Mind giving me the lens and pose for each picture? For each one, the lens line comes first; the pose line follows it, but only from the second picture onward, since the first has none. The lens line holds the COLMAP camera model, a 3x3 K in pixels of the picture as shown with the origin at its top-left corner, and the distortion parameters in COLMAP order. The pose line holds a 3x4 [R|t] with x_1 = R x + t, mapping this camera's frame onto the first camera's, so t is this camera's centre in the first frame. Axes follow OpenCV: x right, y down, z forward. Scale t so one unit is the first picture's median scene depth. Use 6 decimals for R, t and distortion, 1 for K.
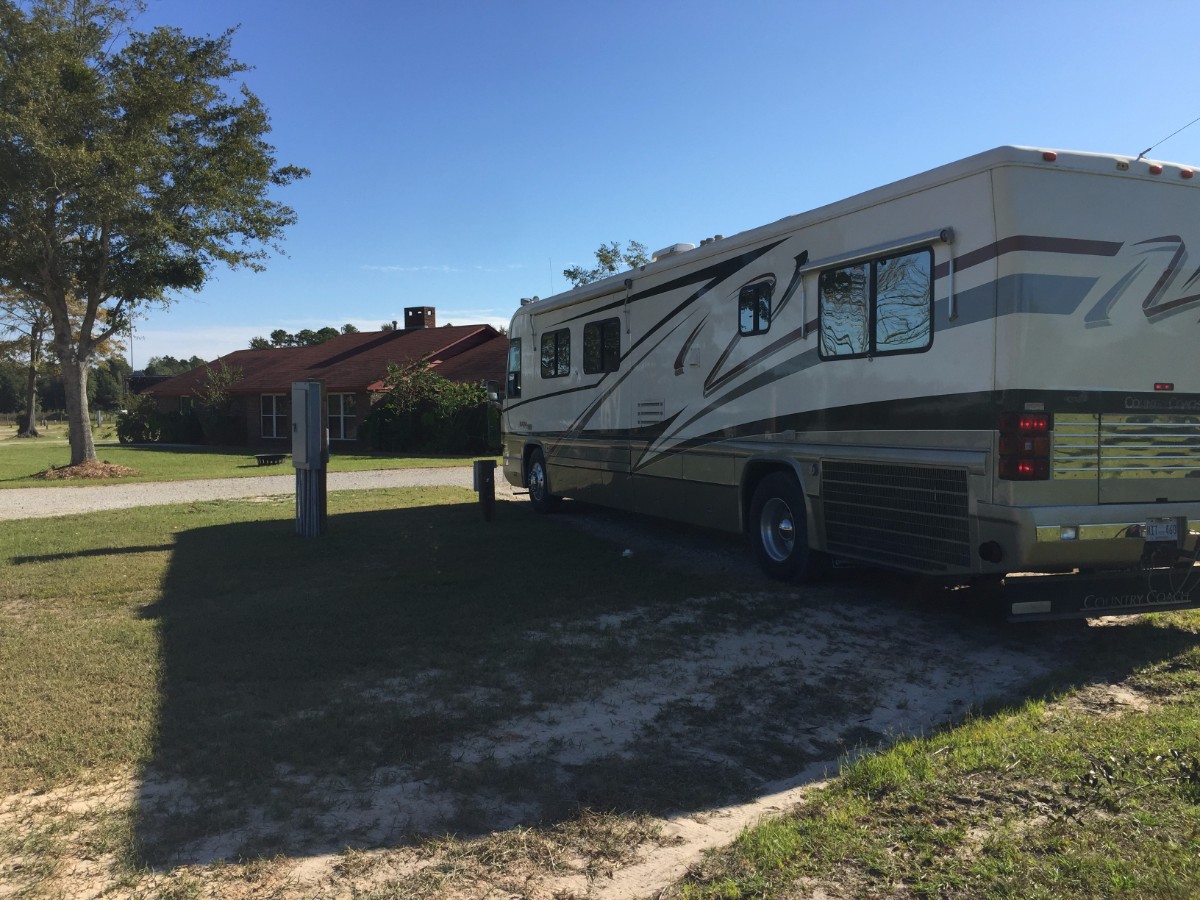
lens RADIAL K [[1022.0, 0, 622.5], [0, 1022.0, 473.6], [0, 0, 1]] dist [0.030083, -0.015620]
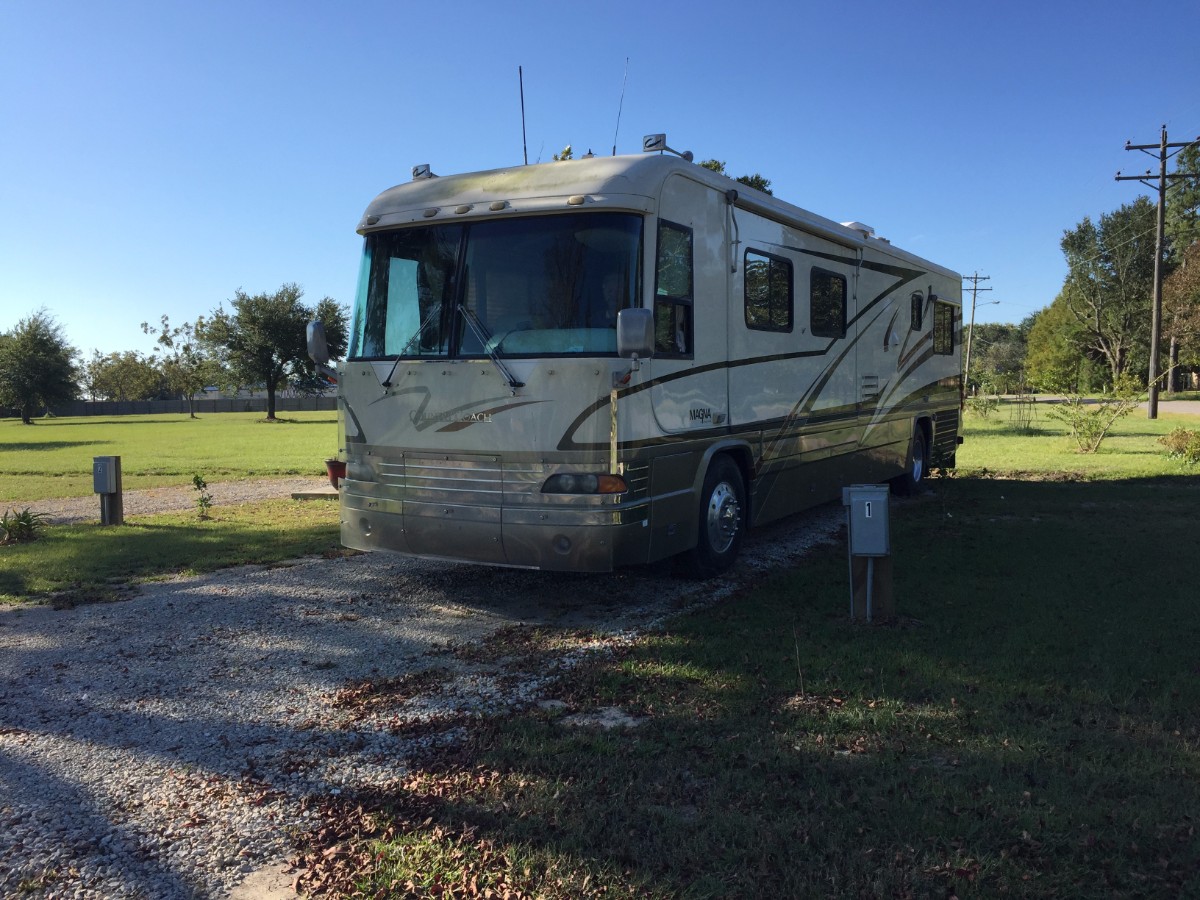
lens RADIAL K [[1030.9, 0, 600.0], [0, 1030.9, 450.0], [0, 0, 1]] dist [0.045804, -0.008048]
pose [[-0.597466, -0.050080, 0.800329, -0.776941], [0.053221, 0.993371, 0.101891, -0.140390], [-0.800126, 0.103471, -0.590840, 2.232935]]
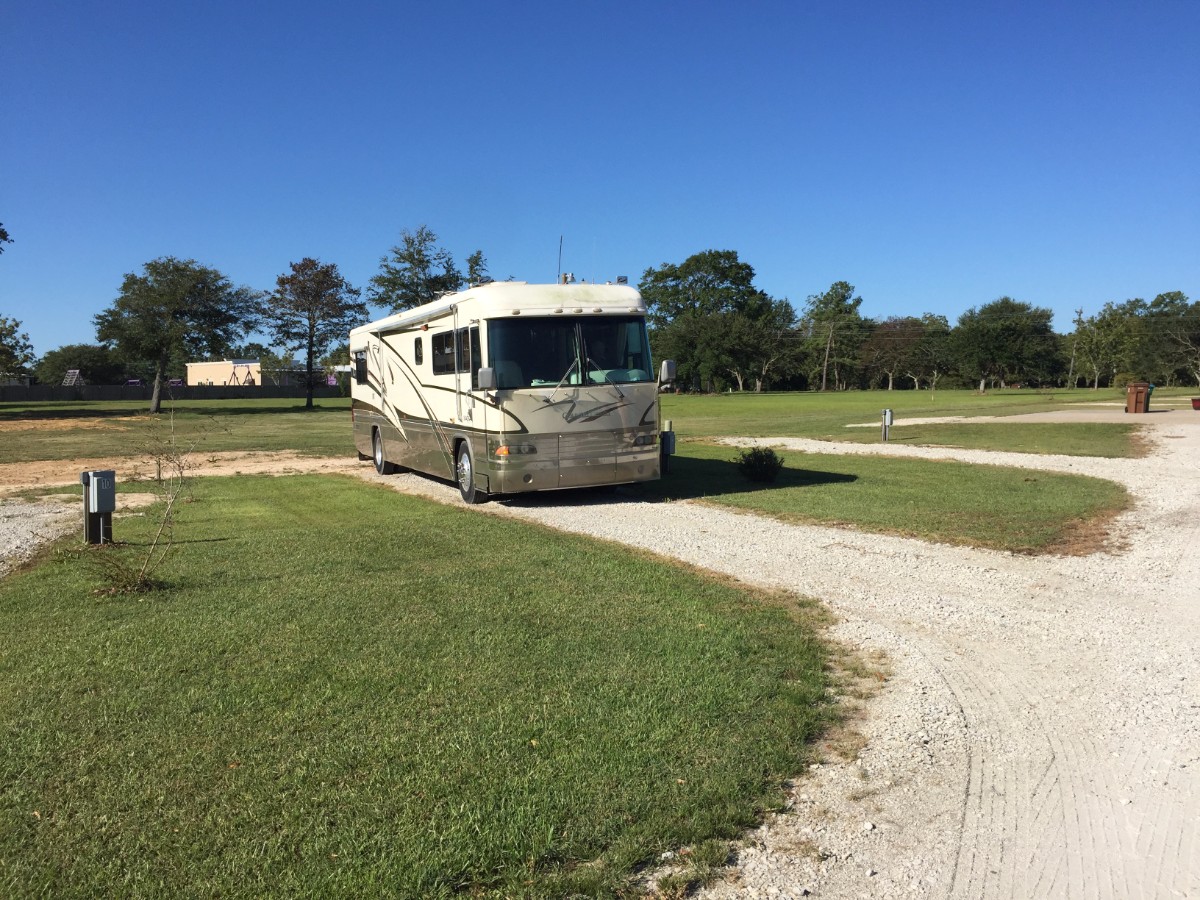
lens RADIAL K [[1030.9, 0, 600.0], [0, 1030.9, 450.0], [0, 0, 1]] dist [0.045804, -0.008048]
pose [[-0.998708, 0.043538, 0.026203, -0.167697], [0.046569, 0.990535, 0.129120, -0.235423], [-0.020333, 0.130173, -0.991283, 3.369198]]
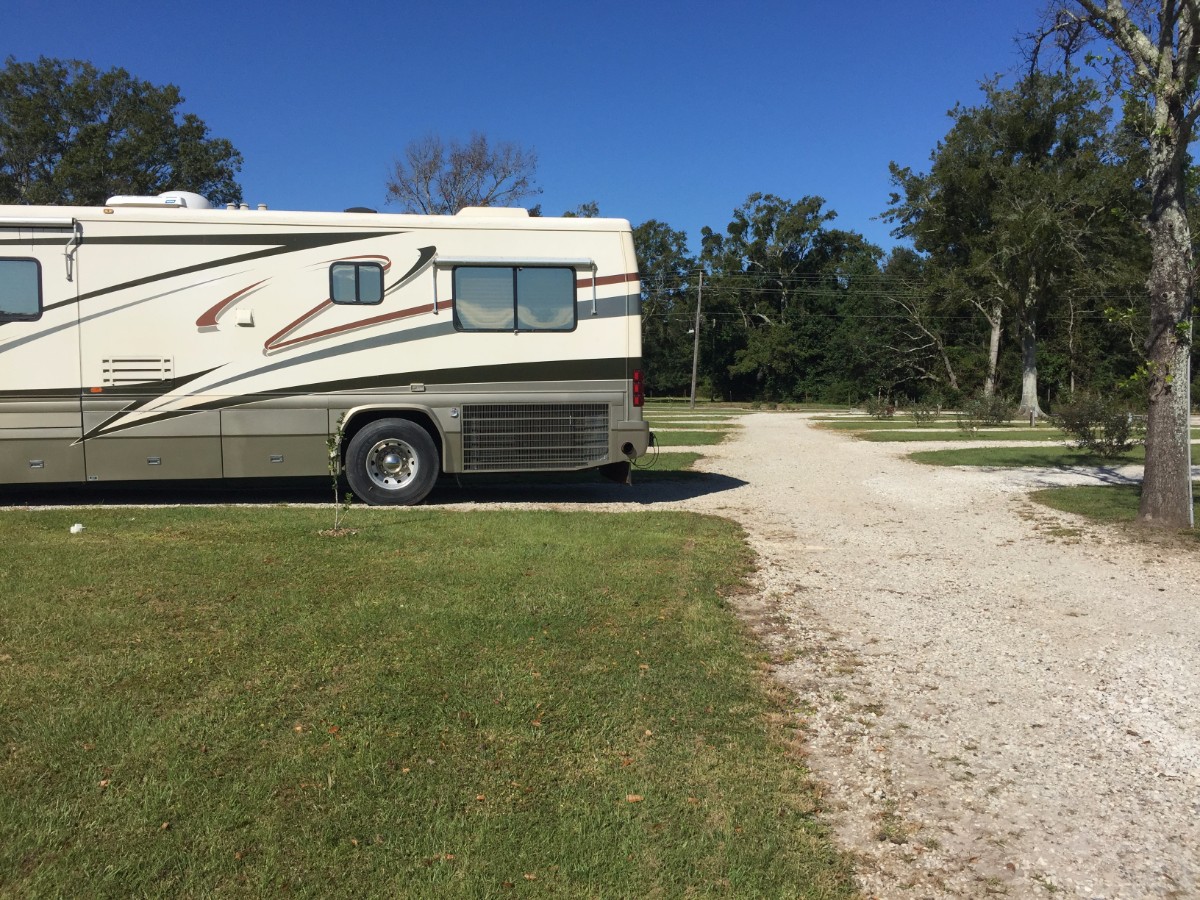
lens RADIAL K [[1010.6, 0, 600.0], [0, 1010.6, 450.0], [0, 0, 1]] dist [0.097712, -0.151460]
pose [[0.245553, -0.033927, 0.968789, -0.952810], [0.067286, 0.997573, 0.017880, 0.031163], [-0.967045, 0.060796, 0.247240, 0.445673]]
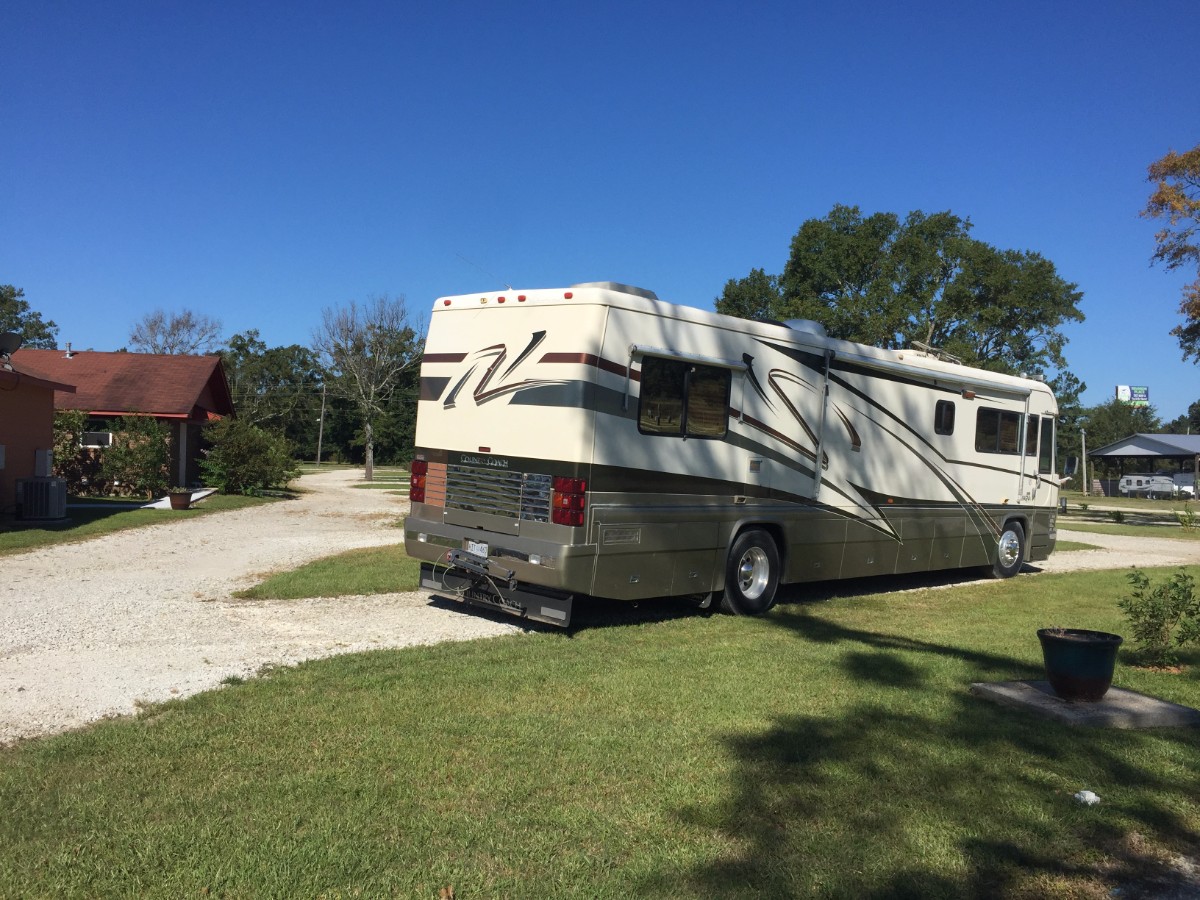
lens RADIAL K [[1030.9, 0, 600.0], [0, 1030.9, 450.0], [0, 0, 1]] dist [0.045804, -0.008048]
pose [[0.371266, 0.032095, -0.927972, 1.422723], [-0.115493, 0.993238, -0.011855, -0.063480], [0.921316, 0.111576, 0.372462, 0.457793]]
